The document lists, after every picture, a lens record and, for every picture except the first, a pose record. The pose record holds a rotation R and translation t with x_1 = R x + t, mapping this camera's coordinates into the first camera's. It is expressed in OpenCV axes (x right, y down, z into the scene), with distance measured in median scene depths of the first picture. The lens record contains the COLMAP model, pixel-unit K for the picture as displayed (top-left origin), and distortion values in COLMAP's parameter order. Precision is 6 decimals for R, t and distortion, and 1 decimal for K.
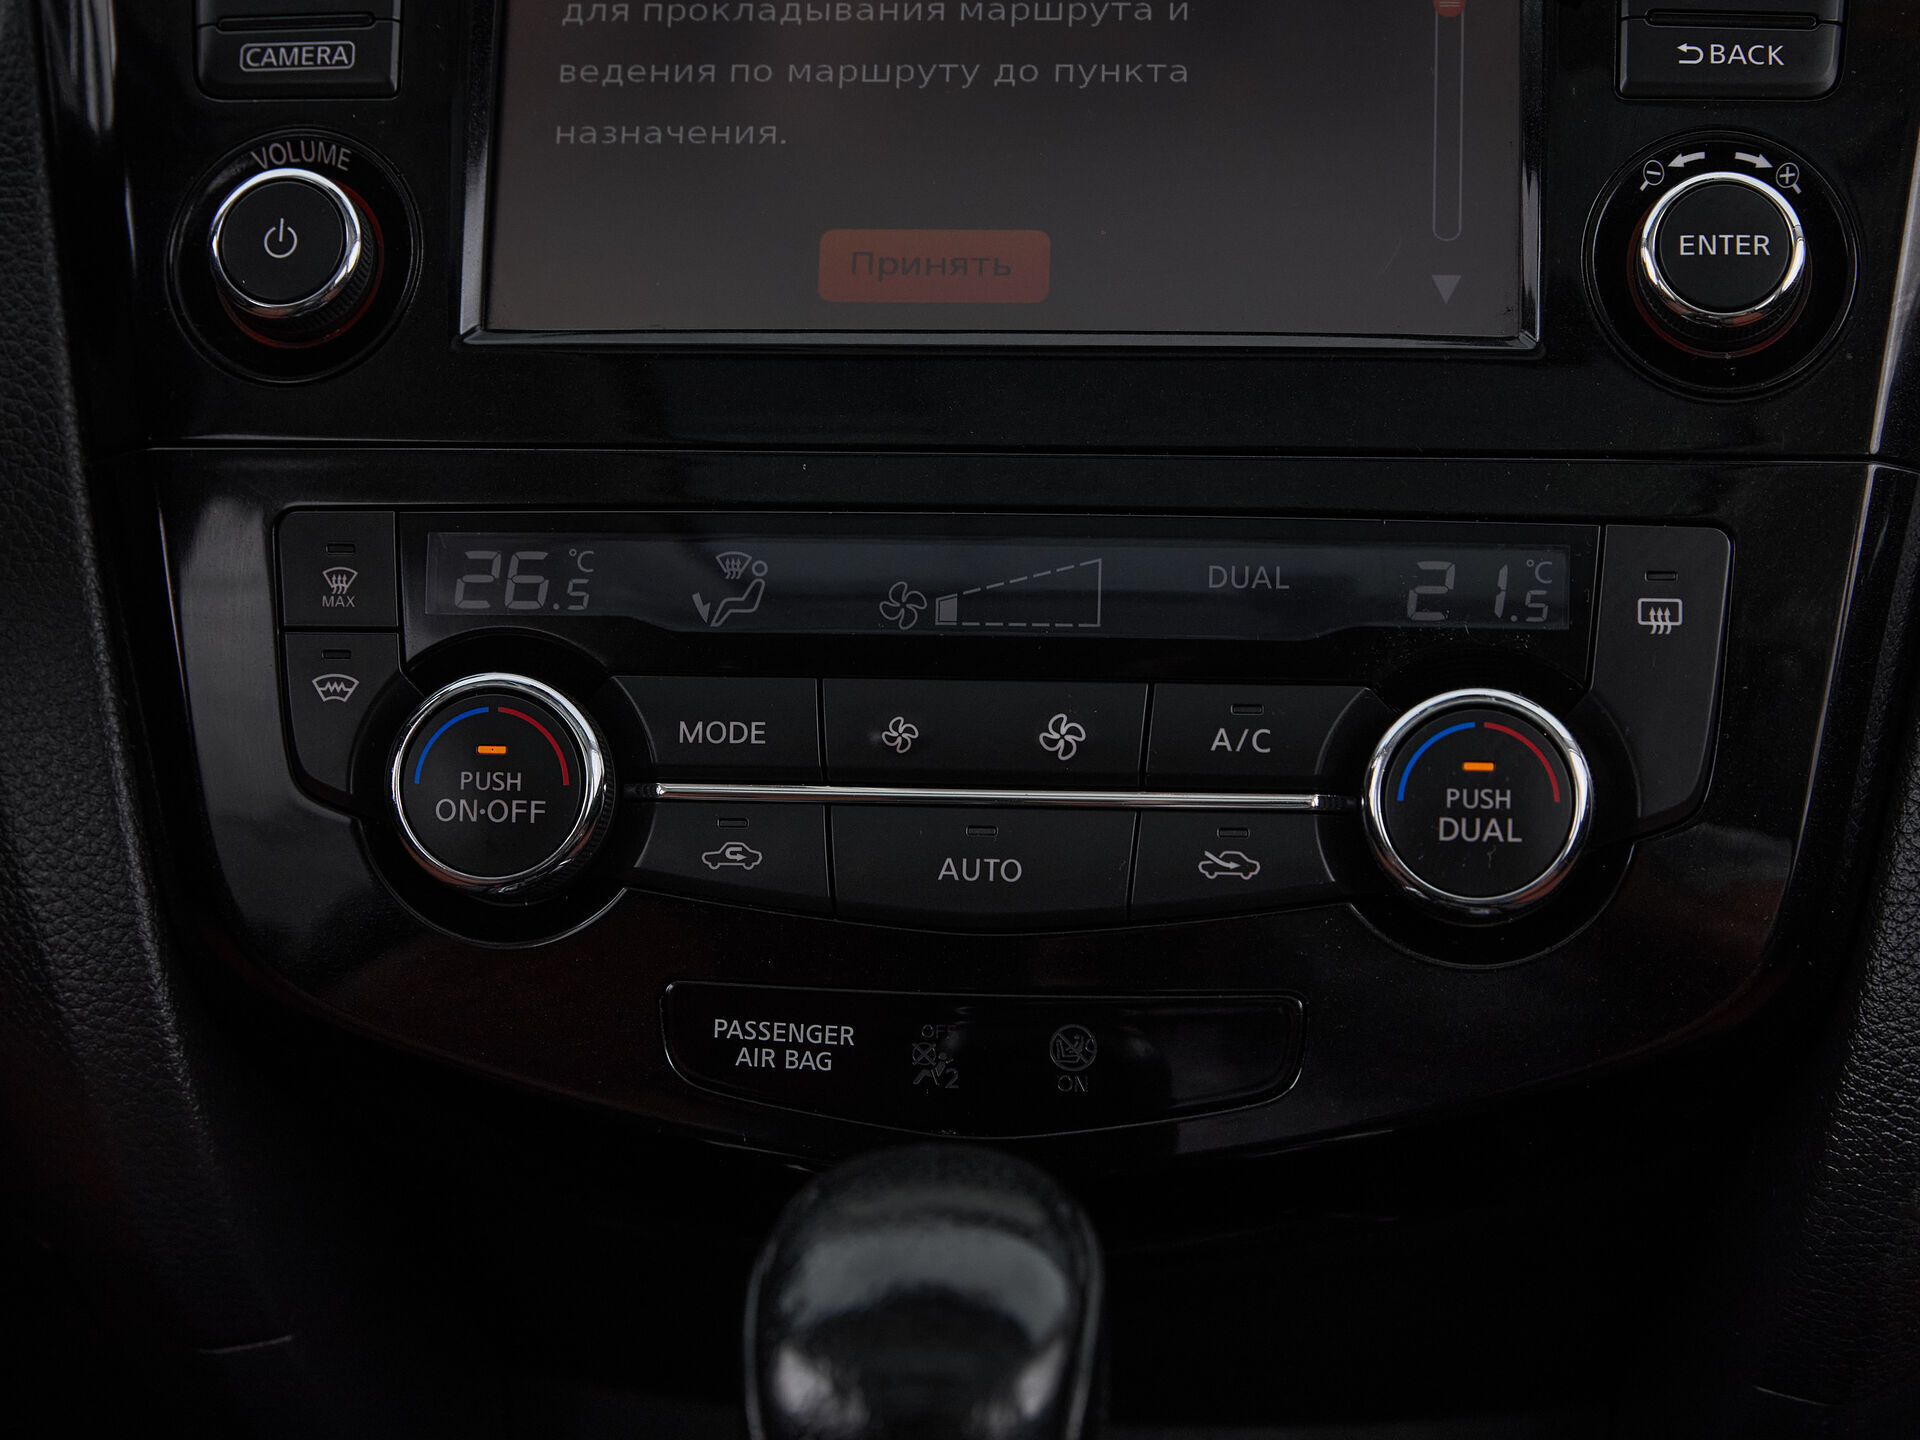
lens RADIAL K [[4276.1, 0, 952.1], [0, 4276.1, 674.1], [0, 0, 1]] dist [-0.118046, 0.323988]
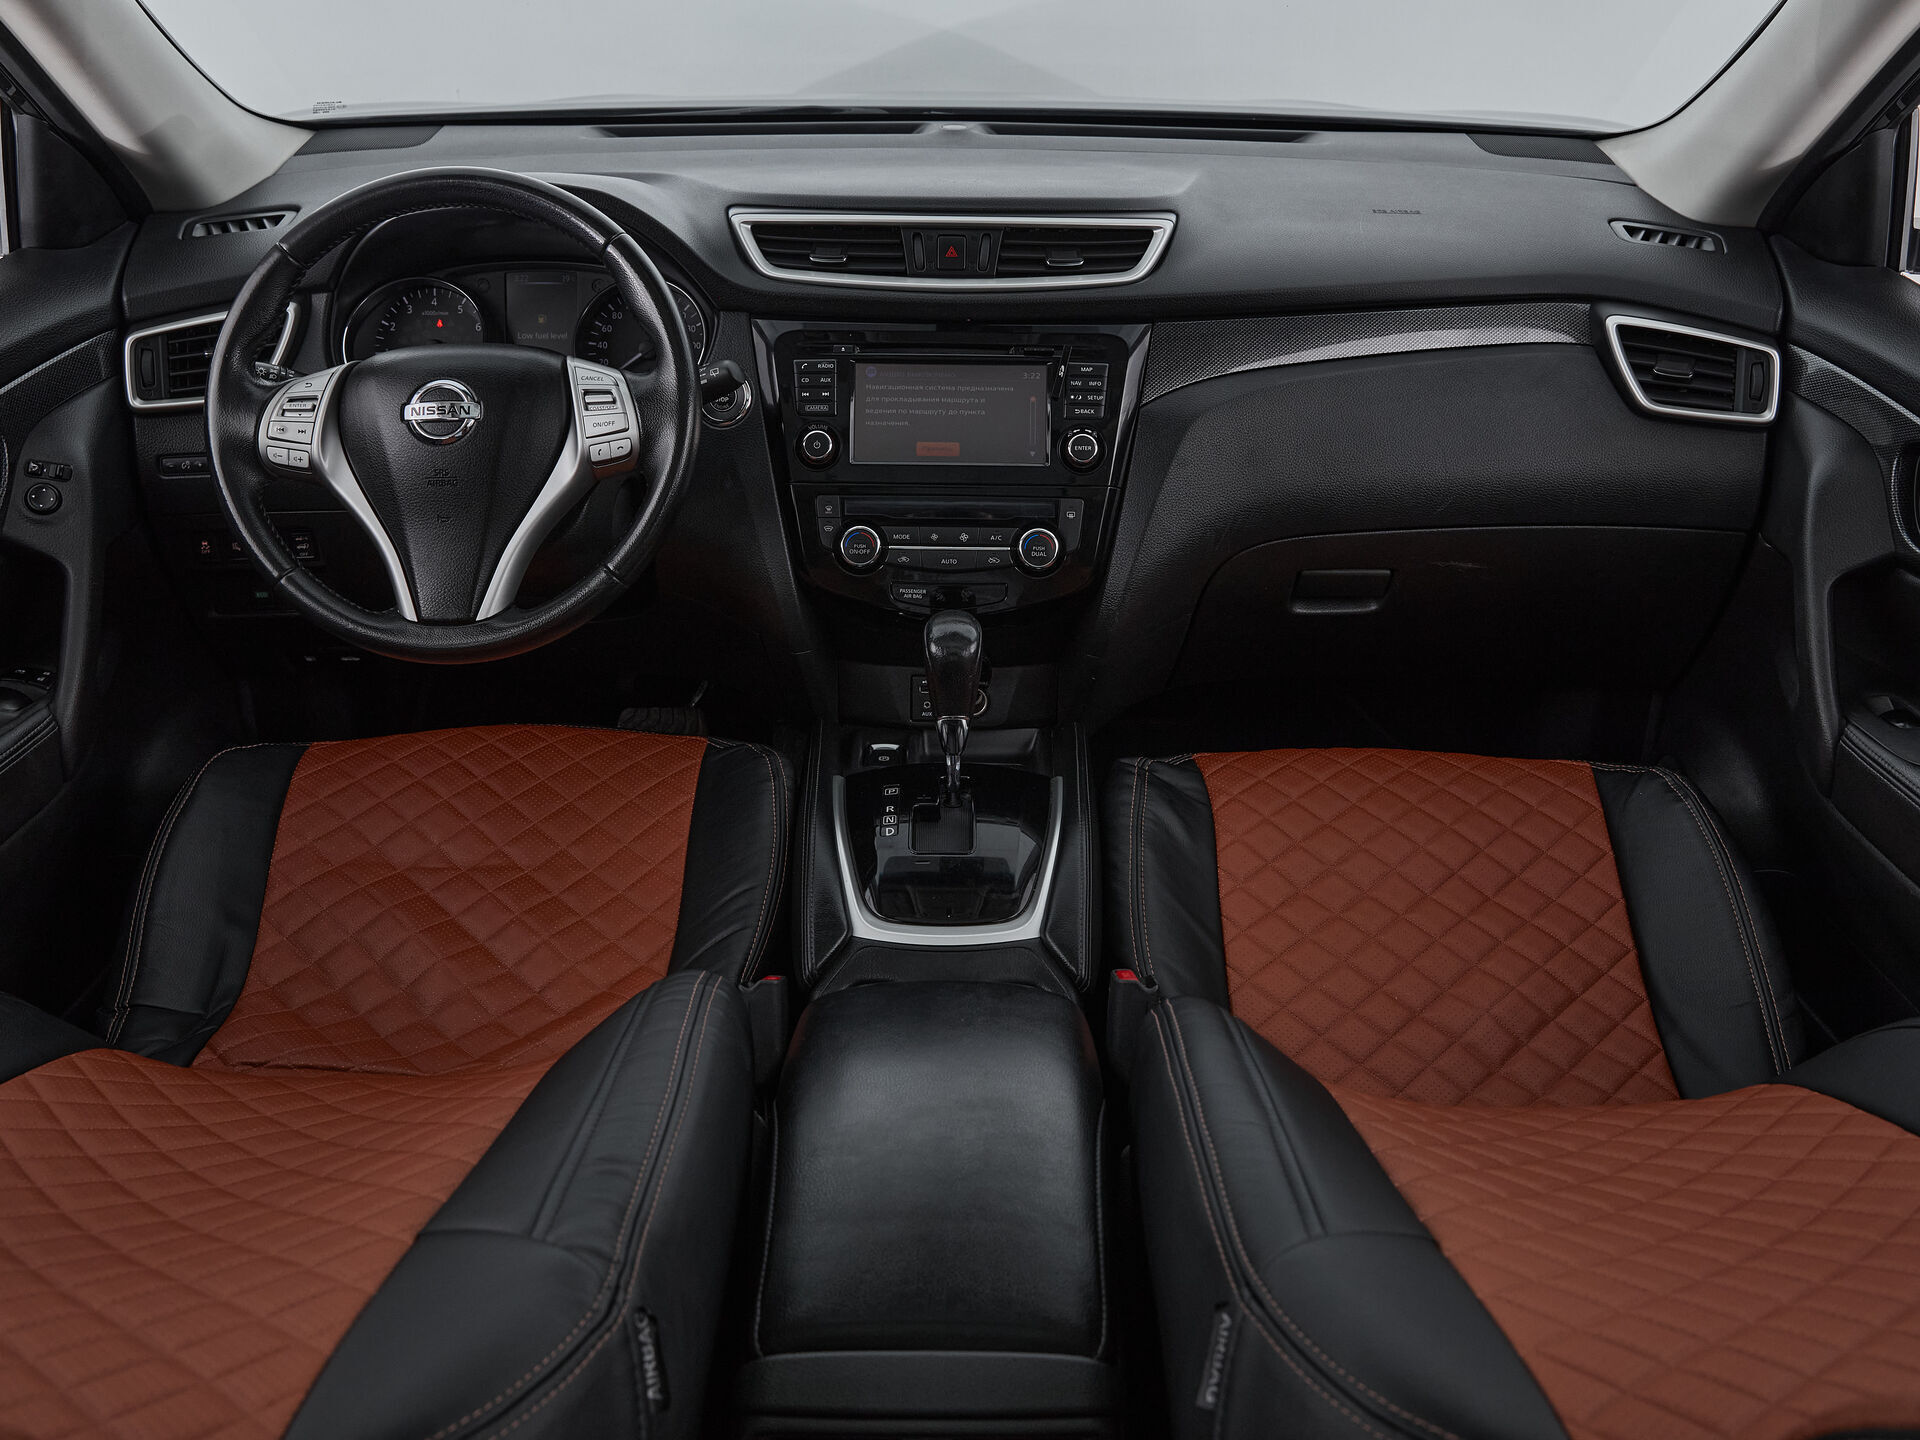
lens RADIAL K [[1737.3, 0, 960.0], [0, 1737.3, 720.0], [0, 0, 1]] dist [-0.076468, 0.087860]
pose [[0.994167, -0.018725, 0.106212, -0.219956], [0.002130, 0.988030, 0.154247, -0.097215], [-0.107829, -0.153121, 0.982307, -1.229746]]
